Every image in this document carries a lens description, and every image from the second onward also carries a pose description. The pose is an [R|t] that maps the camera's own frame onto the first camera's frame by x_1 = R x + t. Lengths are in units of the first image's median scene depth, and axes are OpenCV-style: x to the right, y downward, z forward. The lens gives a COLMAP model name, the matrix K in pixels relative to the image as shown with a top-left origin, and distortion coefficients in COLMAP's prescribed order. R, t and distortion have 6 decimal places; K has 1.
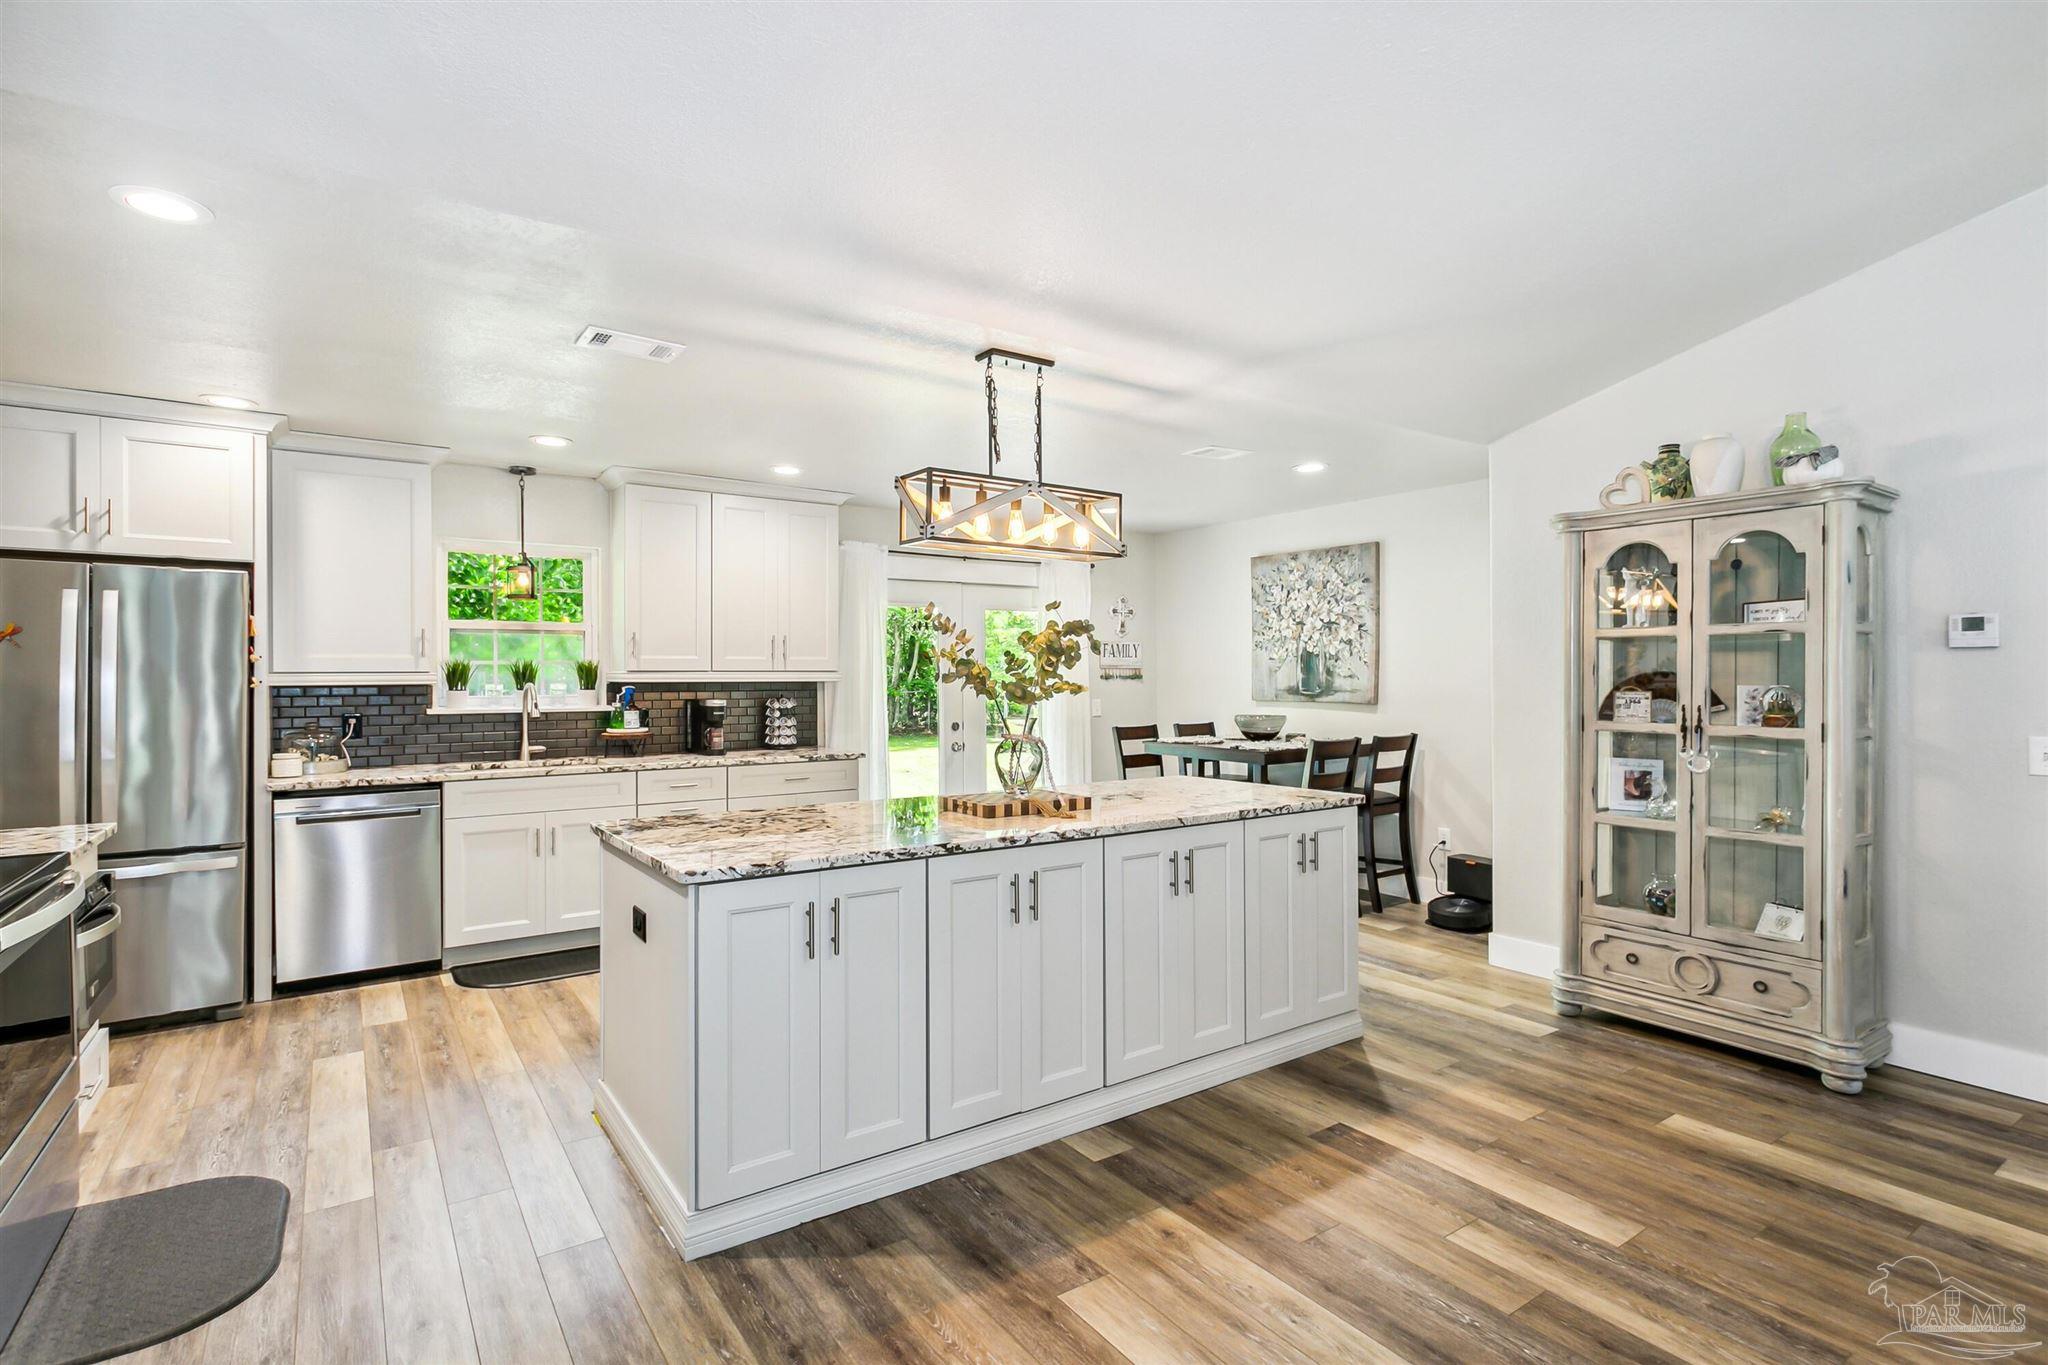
lens RADIAL K [[1003.2, 0, 1028.1], [0, 1003.2, 675.4], [0, 0, 1]] dist [0.000182, 0.000388]
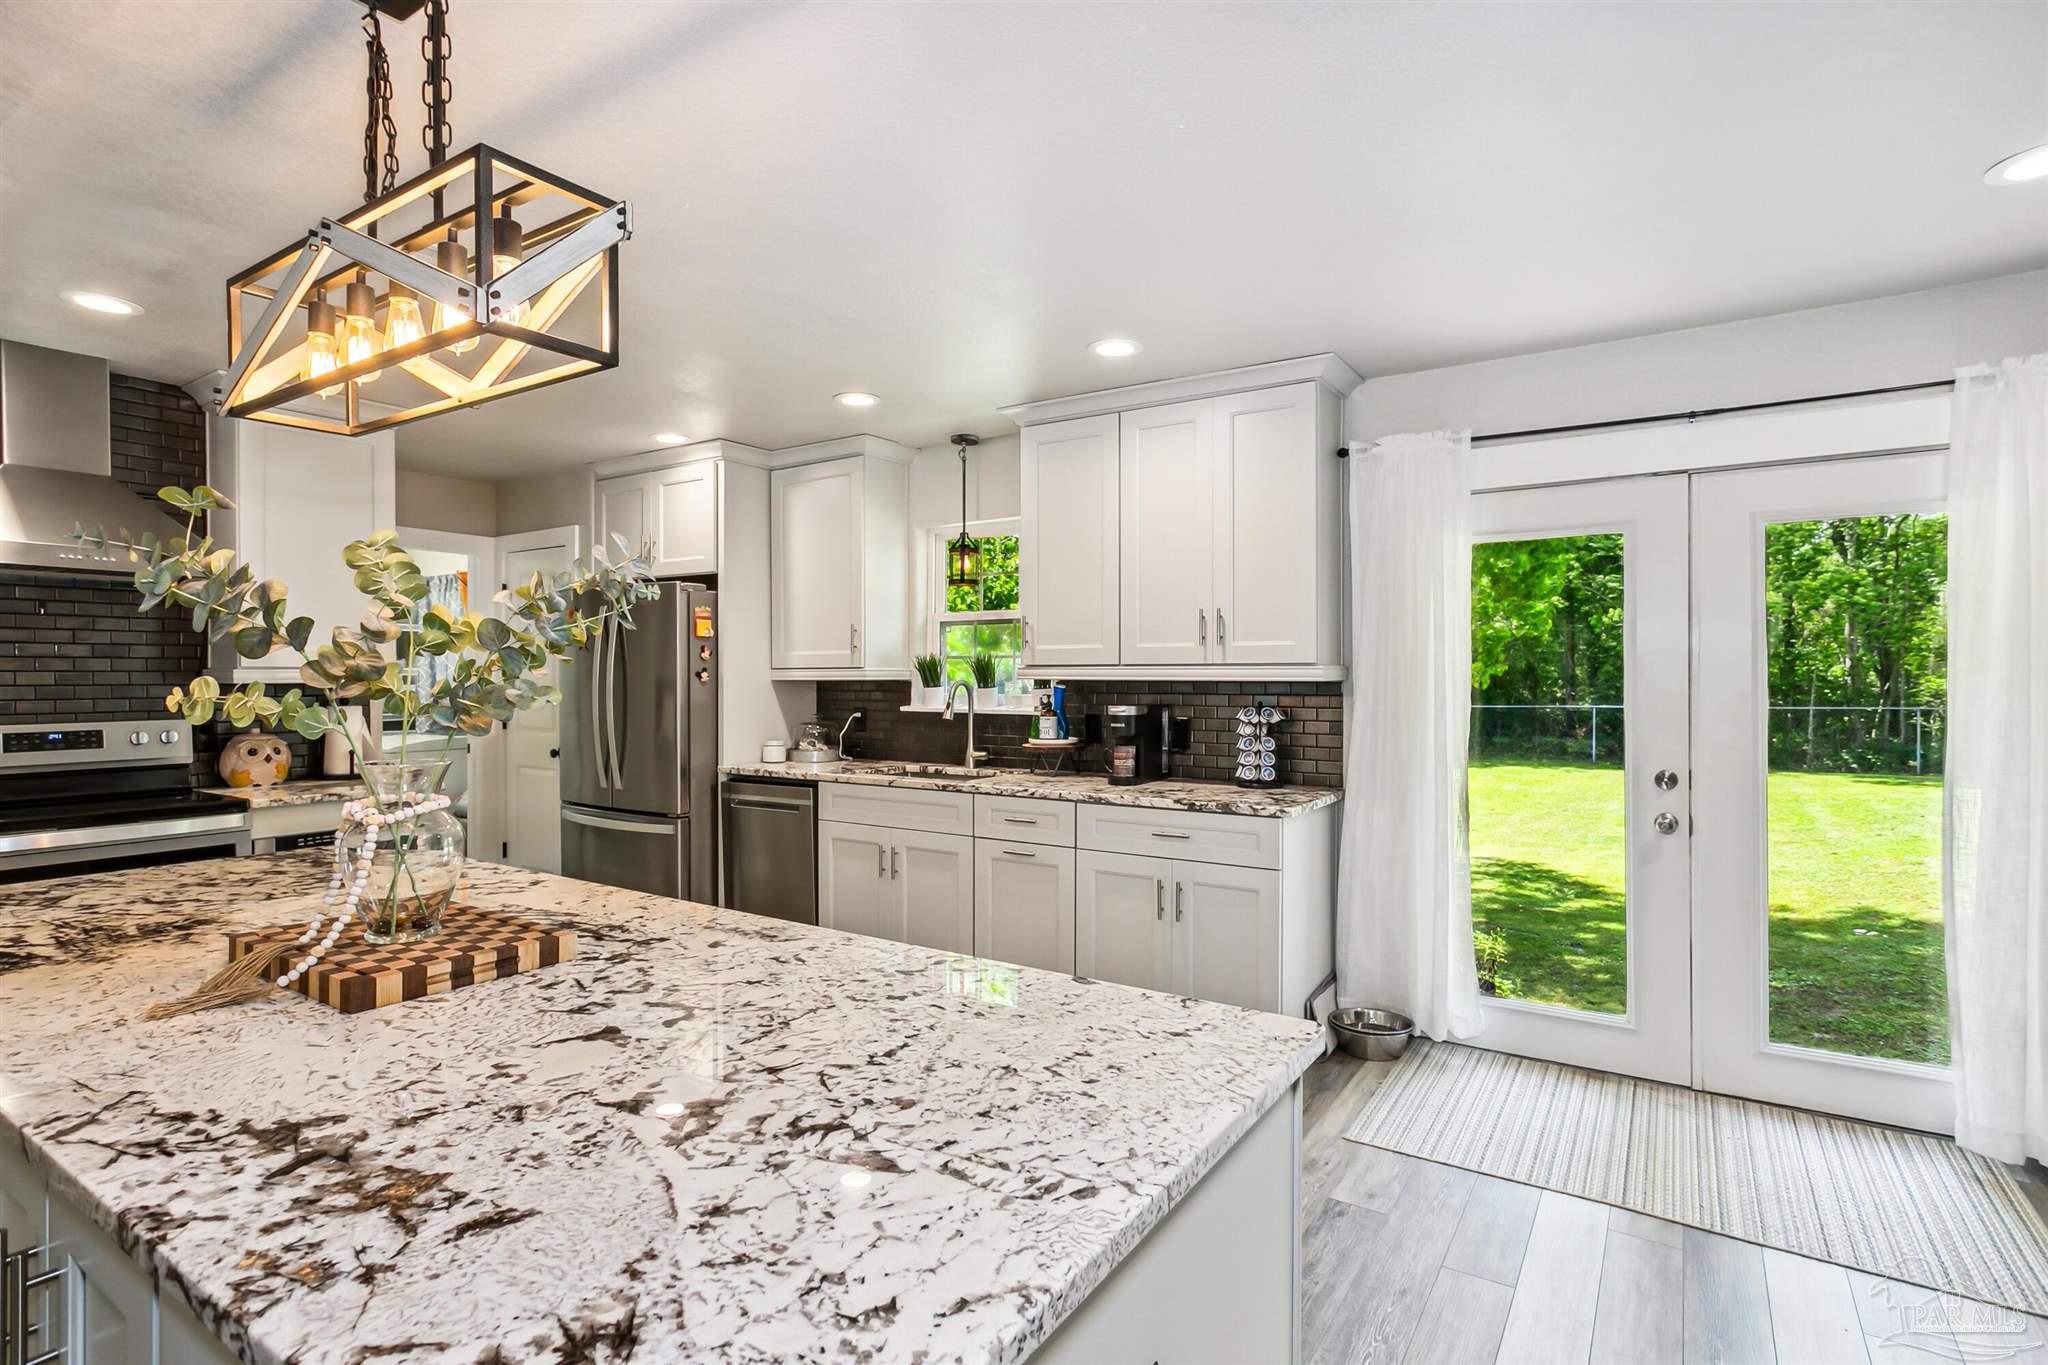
lens RADIAL K [[1003.2, 0, 1017.5], [0, 1003.2, 685.0], [0, 0, 1]] dist [0.000182, 0.000388]
pose [[0.360963, 0.011388, -0.932511, 0.336029], [-0.001663, 0.999932, 0.011567, 0.001756], [0.932579, -0.002624, 0.360957, 0.722365]]
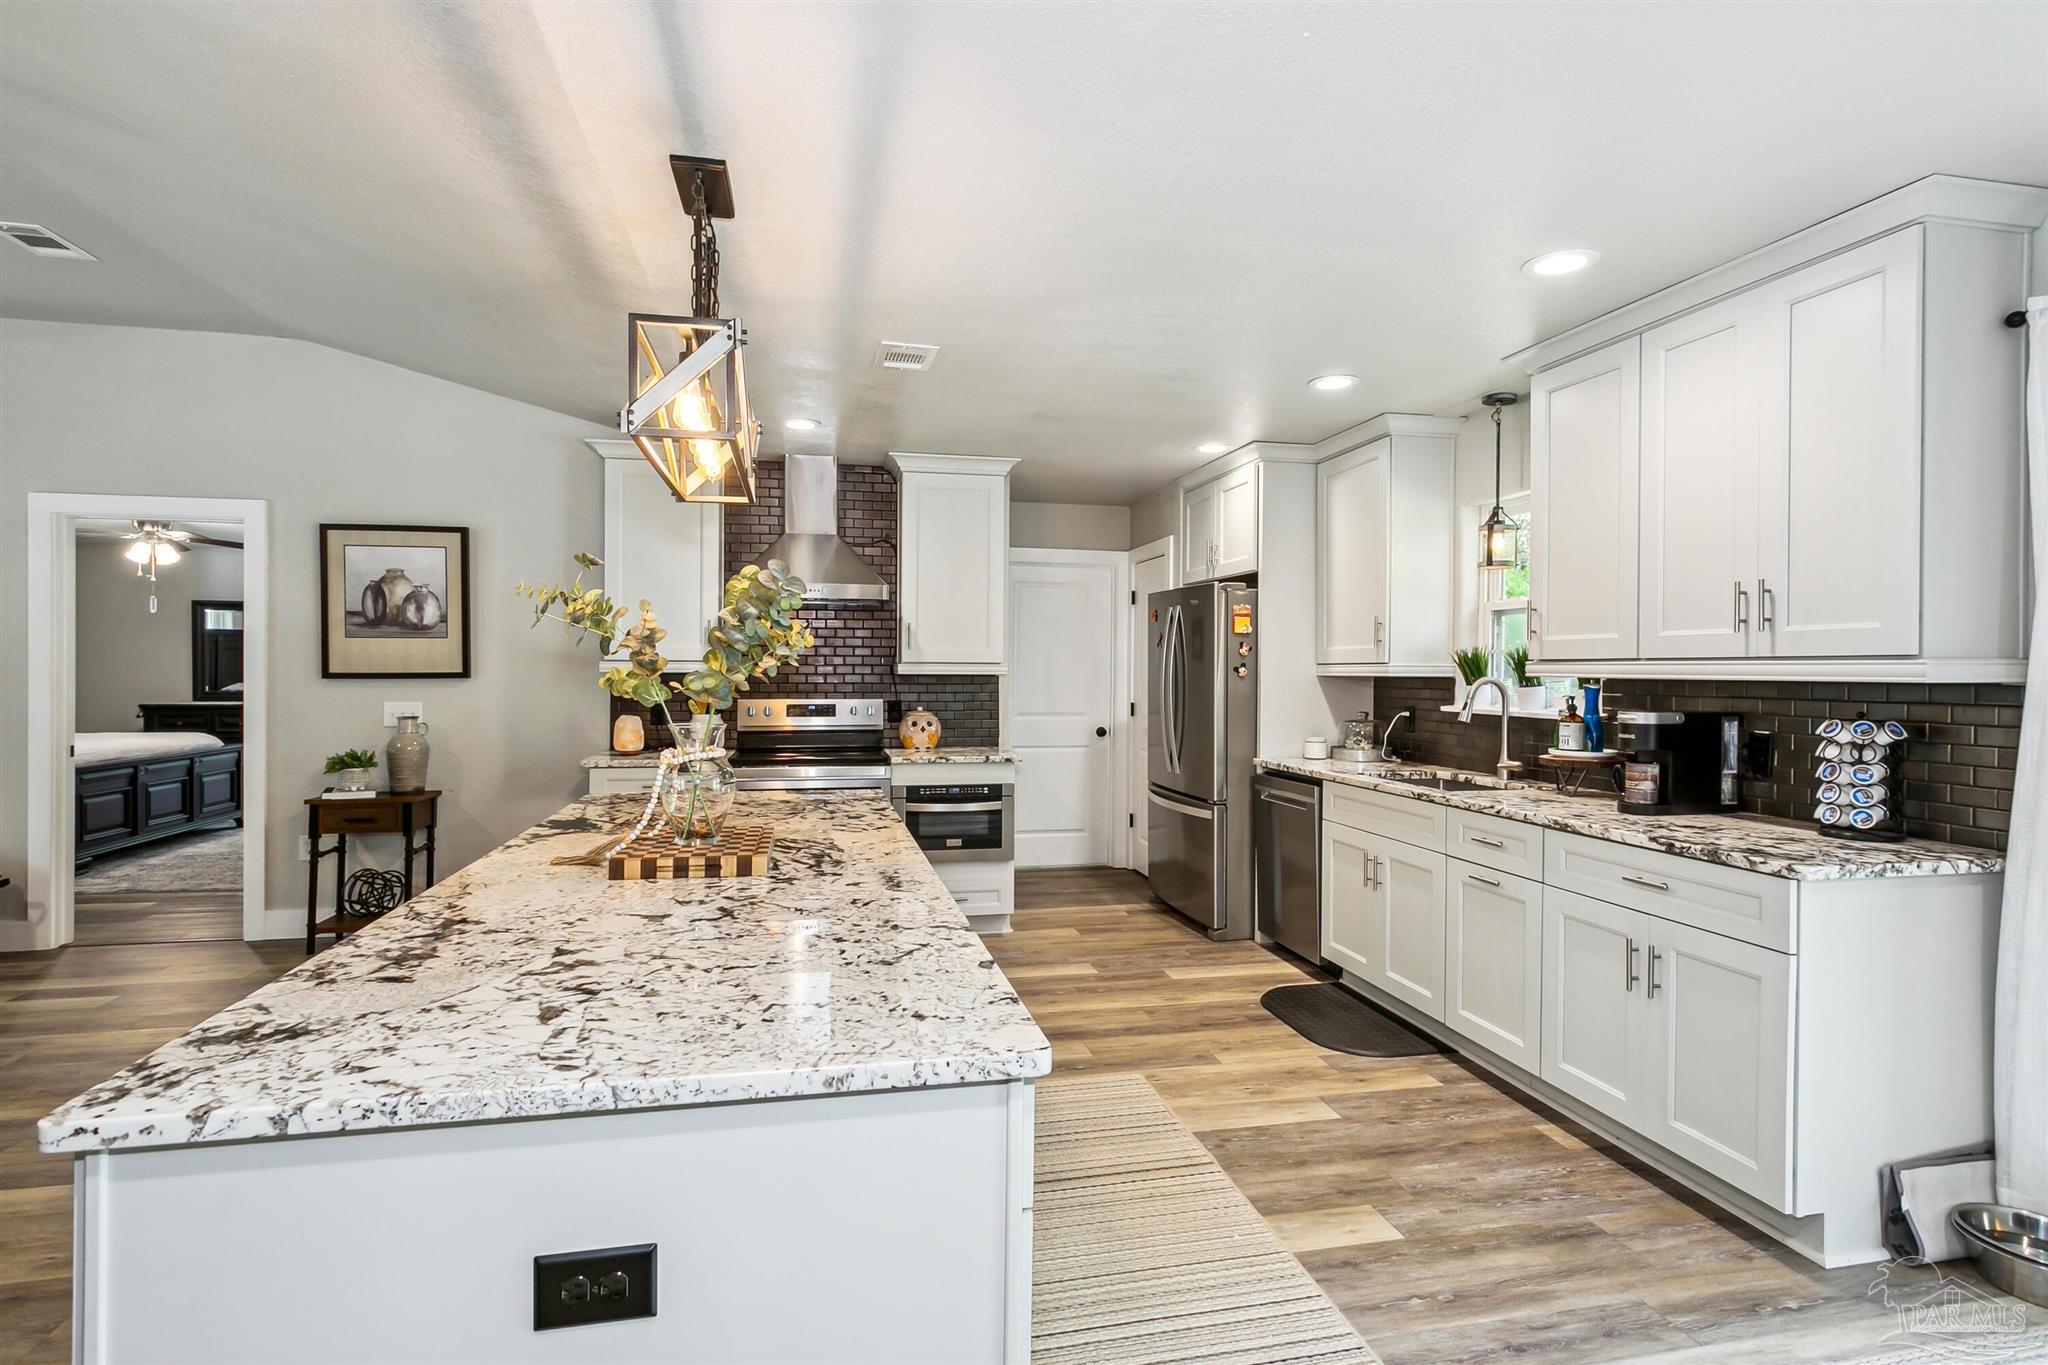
lens RADIAL K [[1003.2, 0, 1013.8], [0, 1003.2, 681.6], [0, 0, 1]] dist [0.000182, 0.000388]
pose [[-0.396552, 0.011174, -0.917944, 0.343173], [-0.005594, 0.999878, 0.014588, 0.002014], [0.917995, 0.010920, -0.396441, 0.962550]]
